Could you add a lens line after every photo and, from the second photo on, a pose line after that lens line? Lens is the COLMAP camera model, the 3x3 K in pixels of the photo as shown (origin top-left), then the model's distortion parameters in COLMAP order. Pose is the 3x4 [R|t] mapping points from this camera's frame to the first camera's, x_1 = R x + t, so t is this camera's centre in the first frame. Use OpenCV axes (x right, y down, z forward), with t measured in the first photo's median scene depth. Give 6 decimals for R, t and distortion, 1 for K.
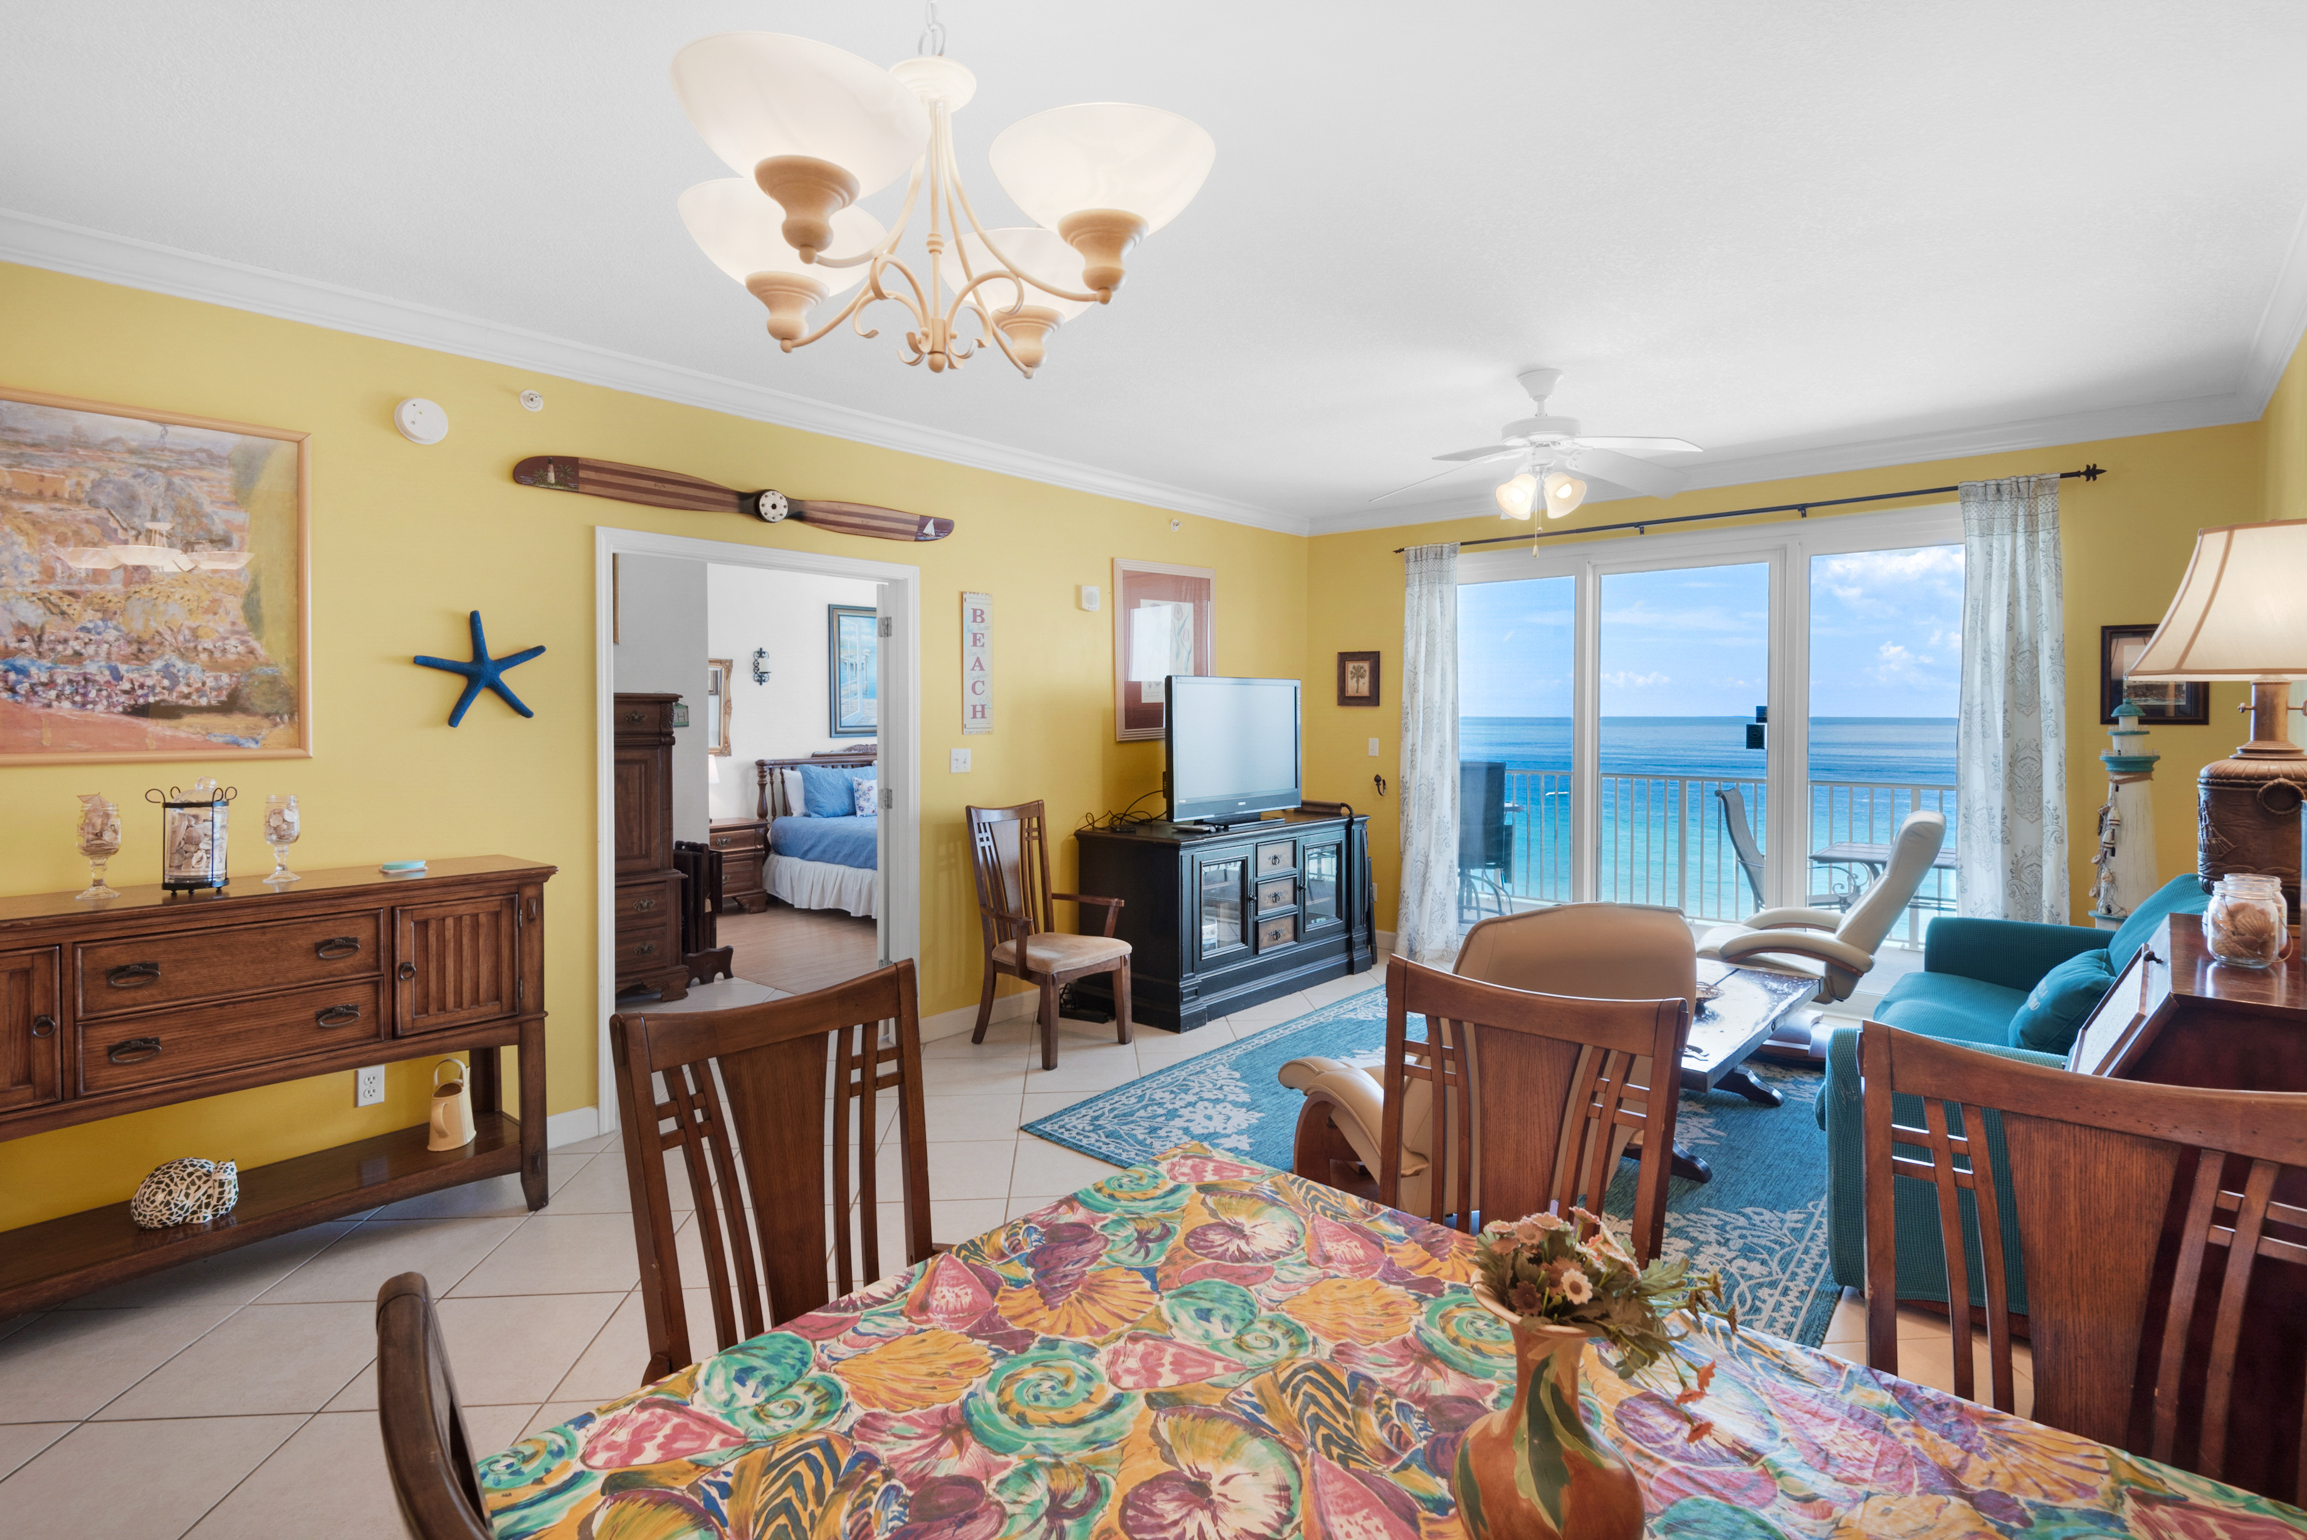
lens RADIAL K [[1136.8, 0, 1147.3], [0, 1136.8, 729.1], [0, 0, 1]] dist [0.023552, 0.000007]
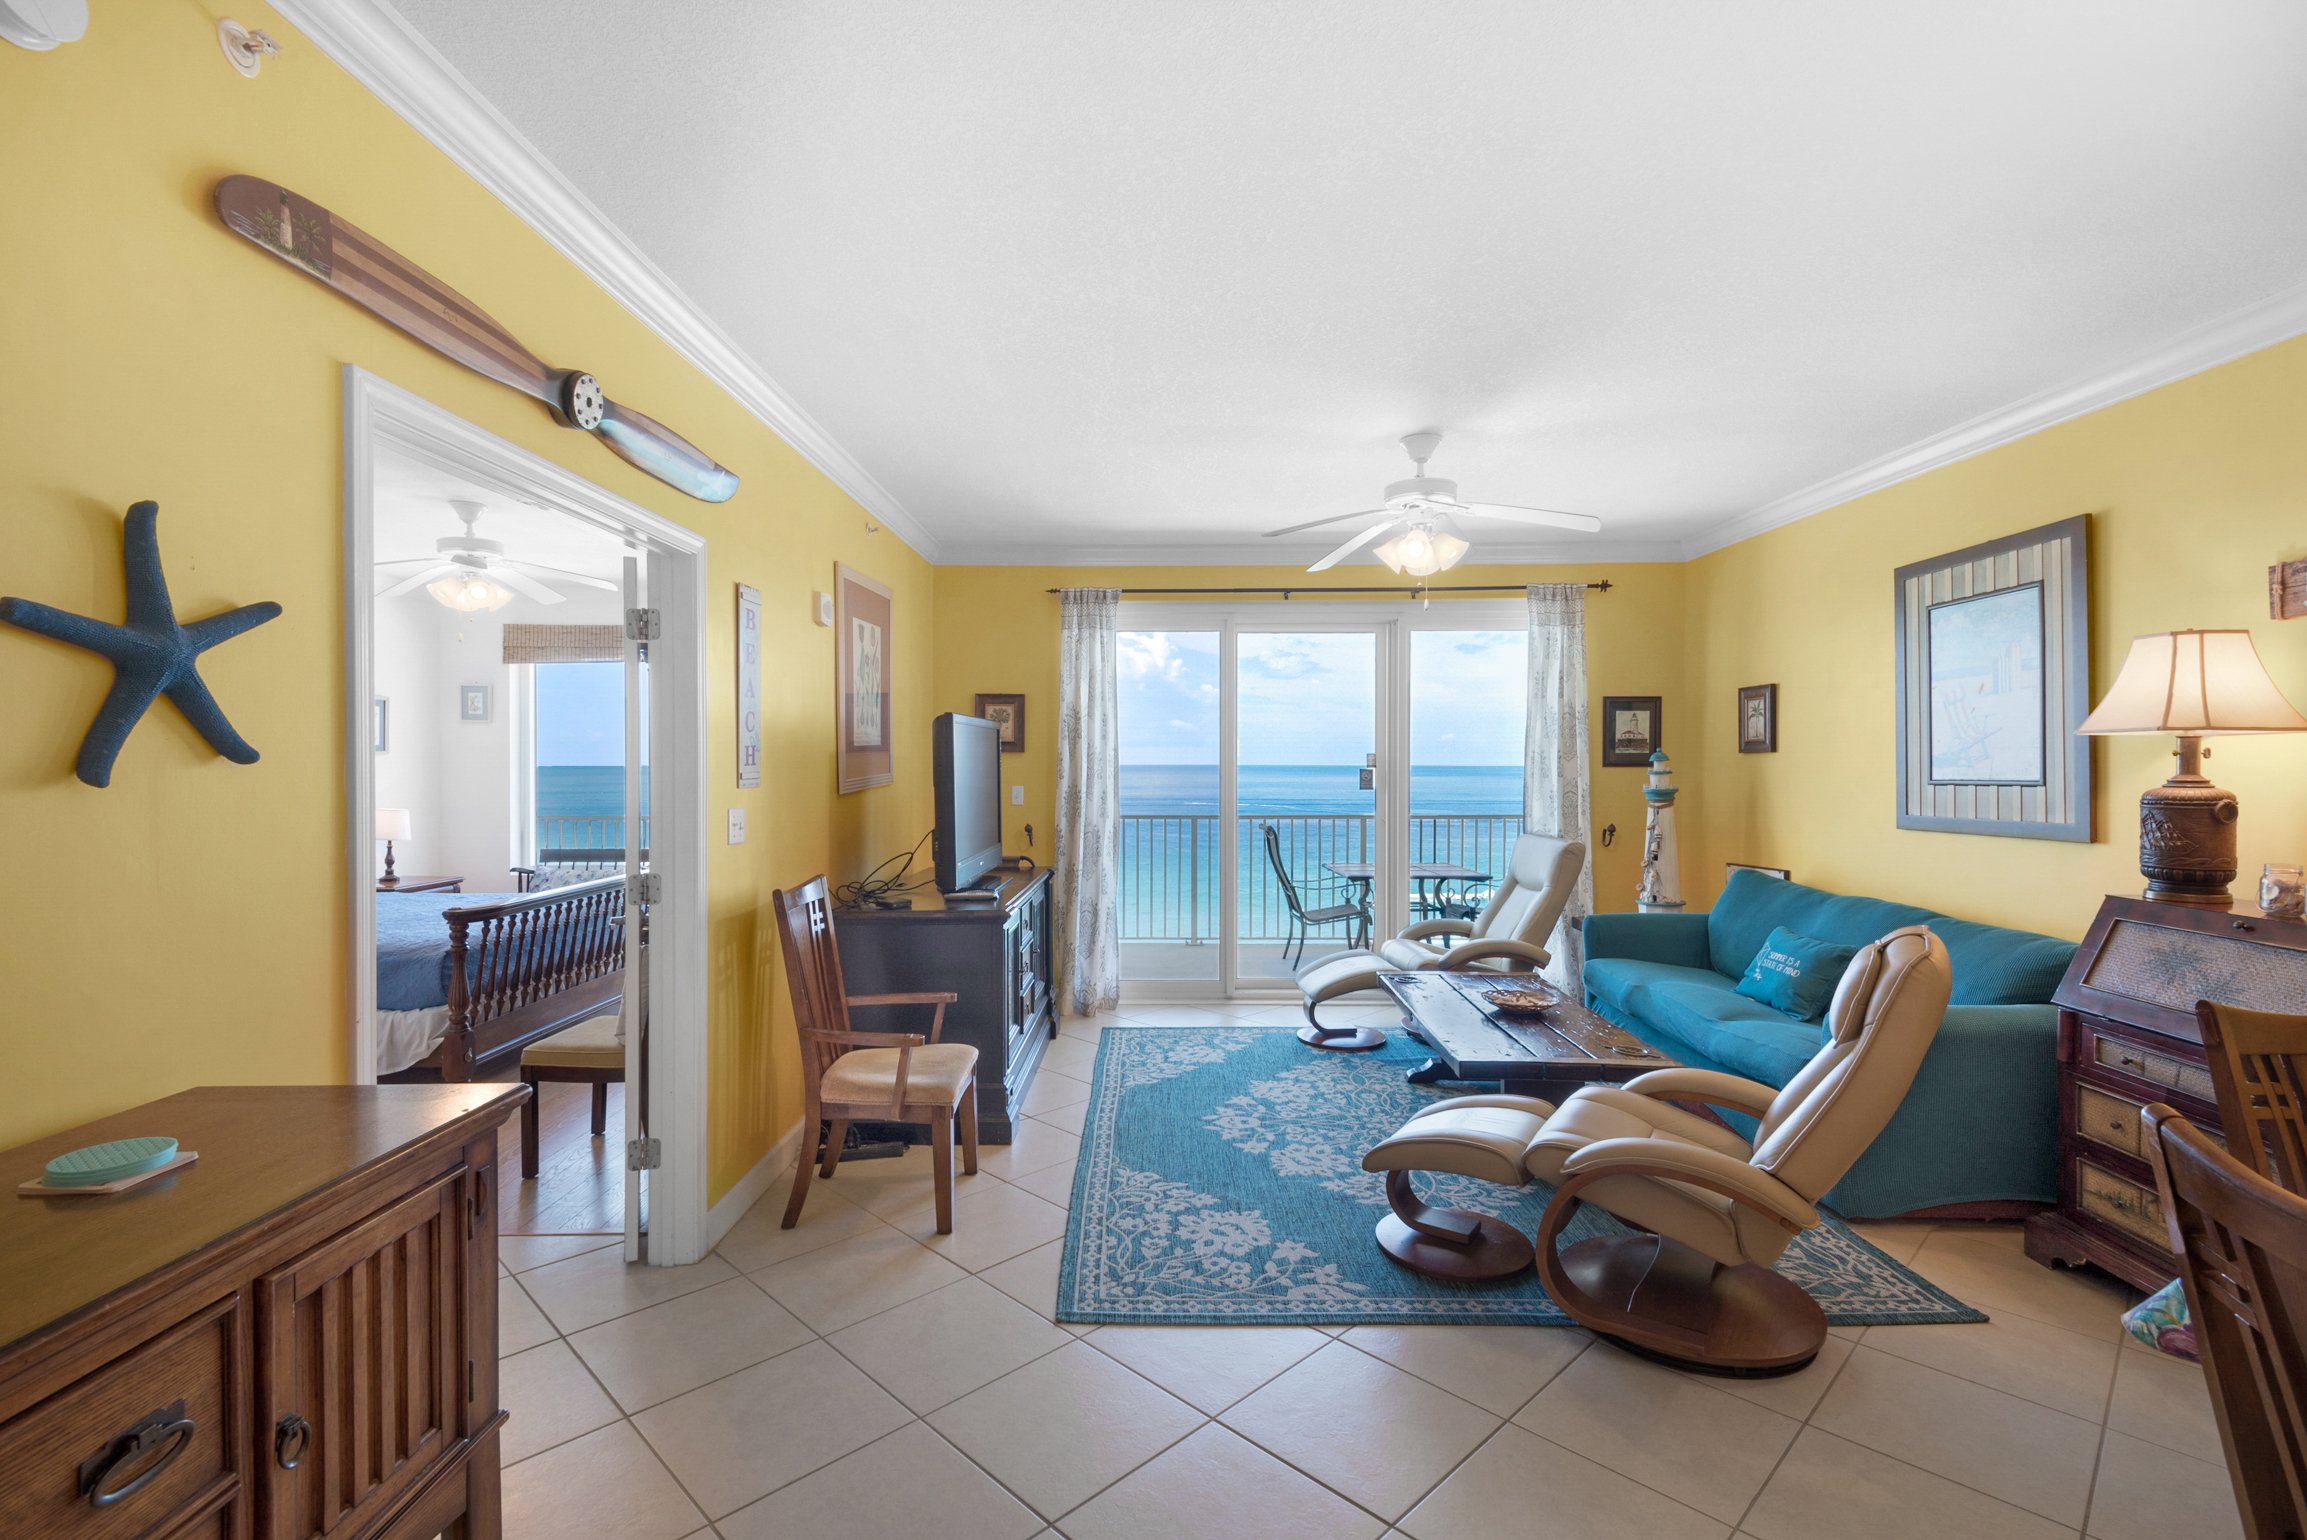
lens RADIAL K [[1075.9, 0, 1161.9], [0, 1075.9, 766.1], [0, 0, 1]] dist [0.010220, -0.000745]
pose [[0.753109, -0.003079, 0.657889, -0.434854], [0.010184, 0.999924, -0.006978, -0.001705], [-0.657817, 0.011955, 0.753083, 0.359922]]
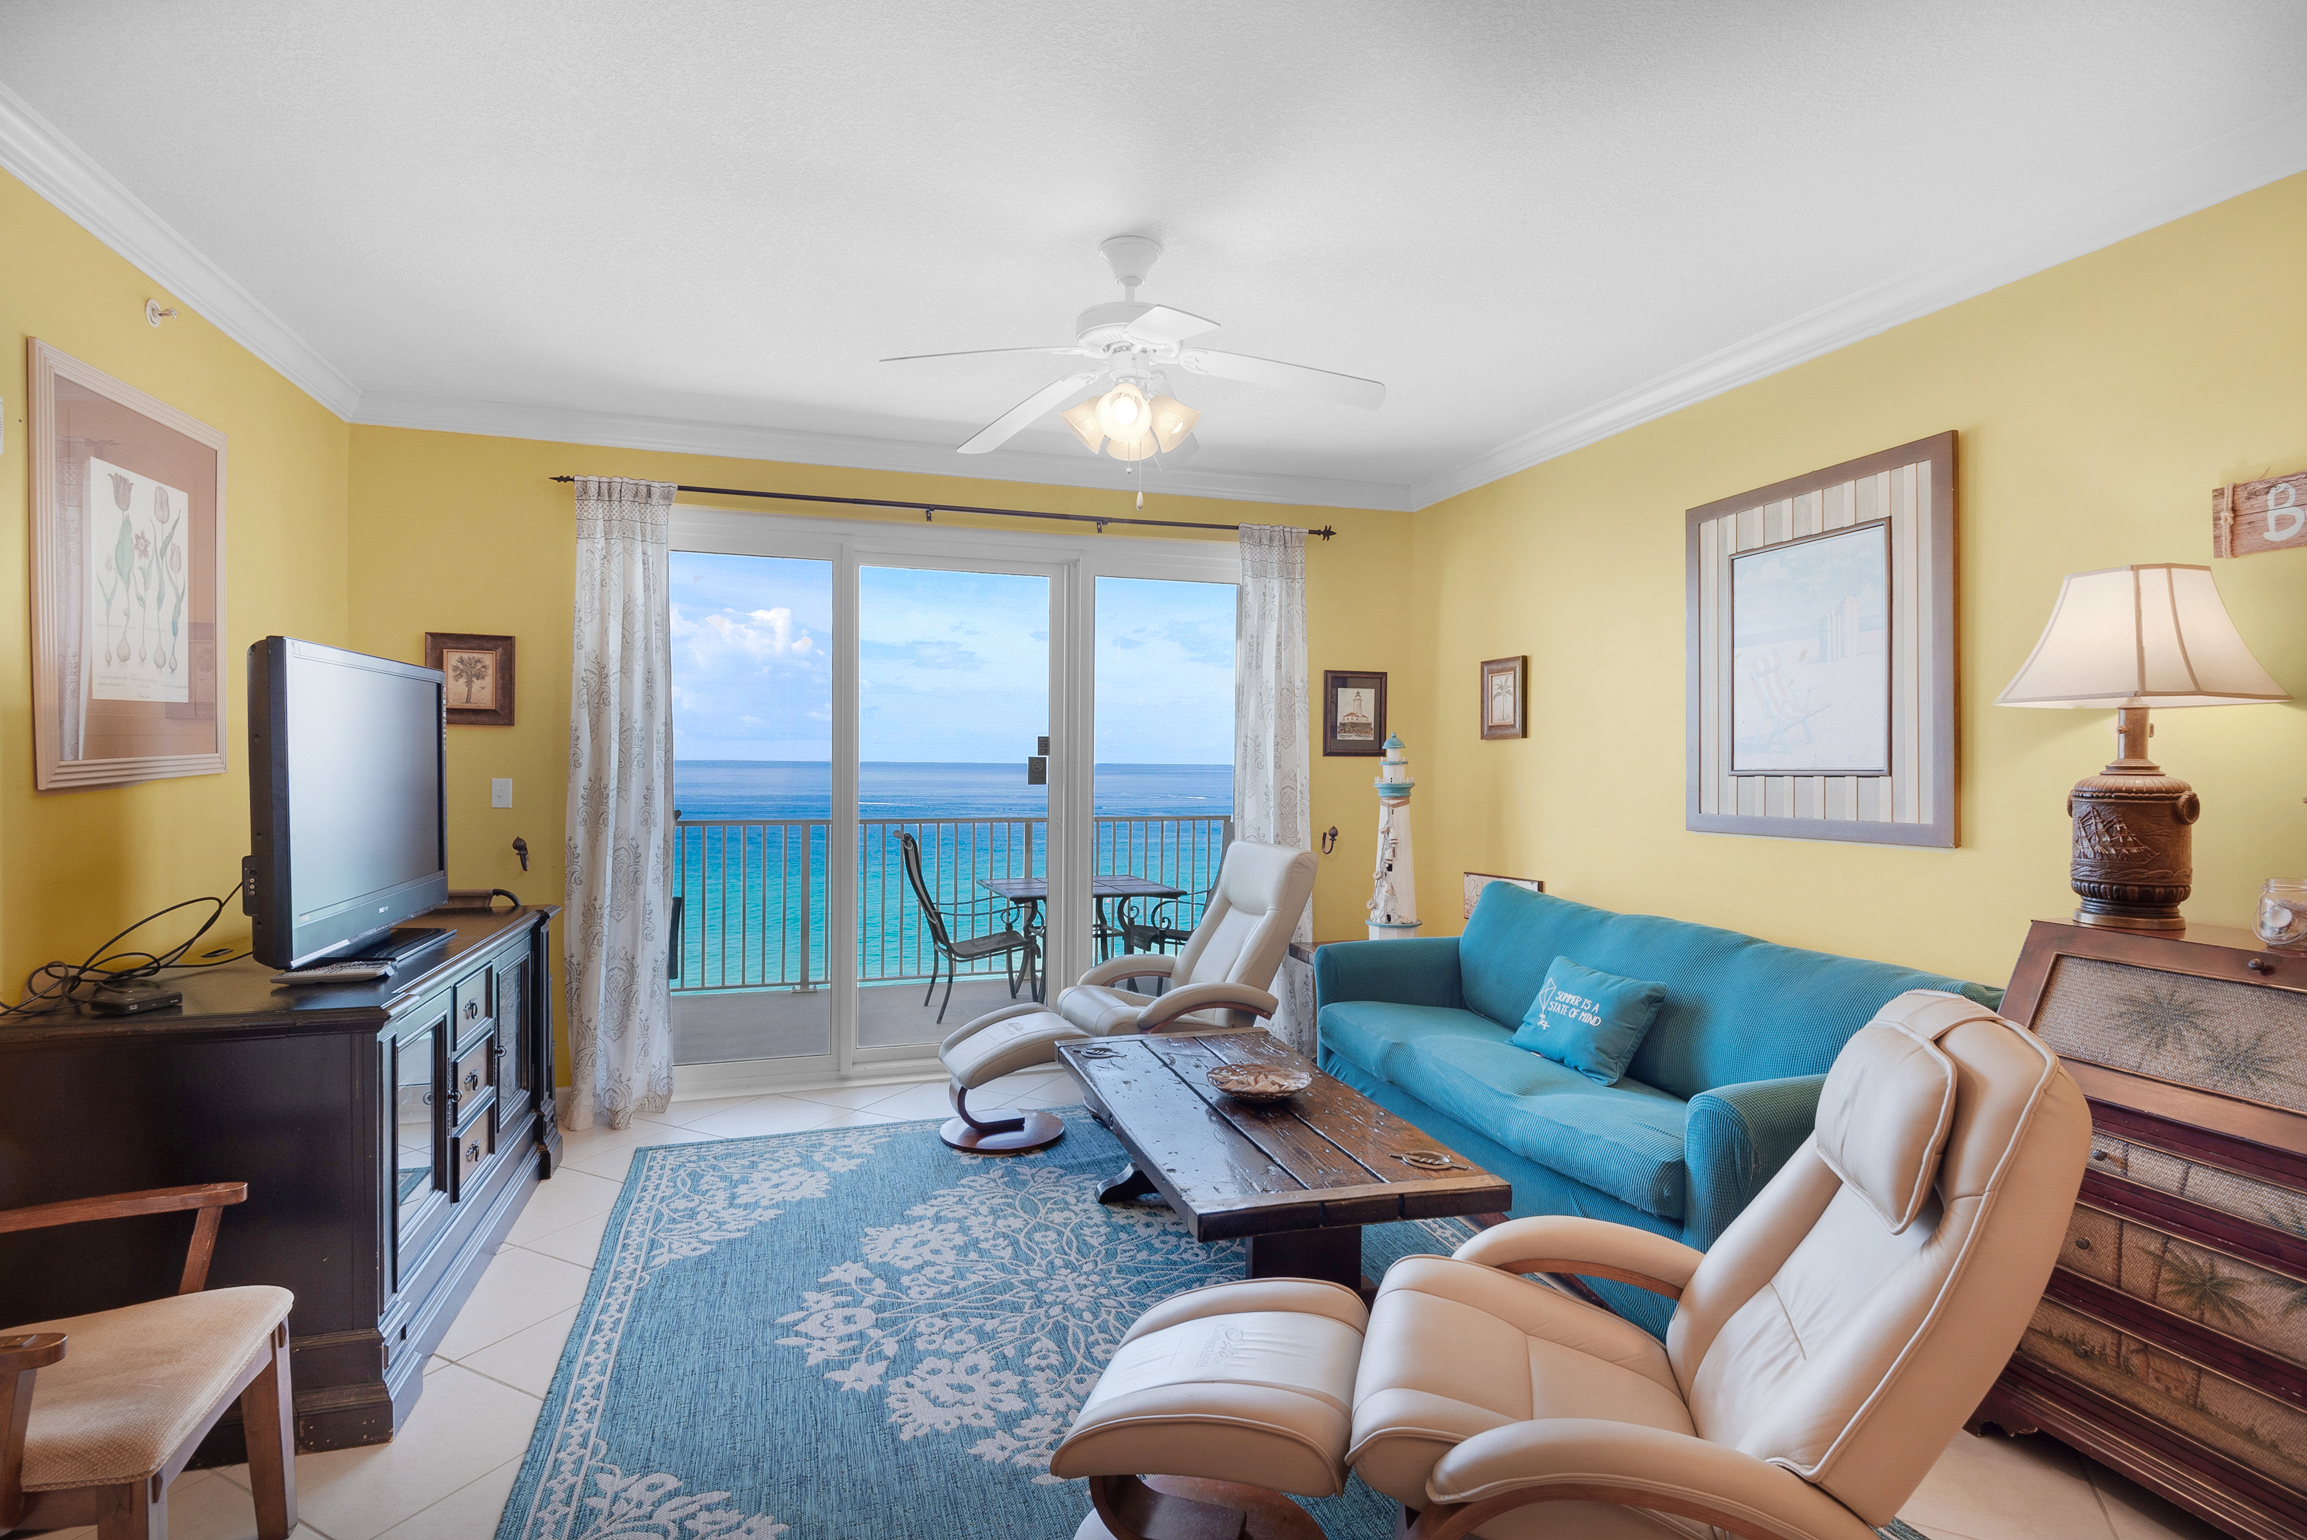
lens RADIAL K [[1135.9, 0, 1176.6], [0, 1135.9, 775.9], [0, 0, 1]] dist [0.026916, -0.023440]
pose [[0.505410, -0.008490, 0.862837, -0.214224], [0.005782, 0.999962, 0.006453, 0.006856], [-0.862860, 0.001727, 0.505440, 0.550018]]
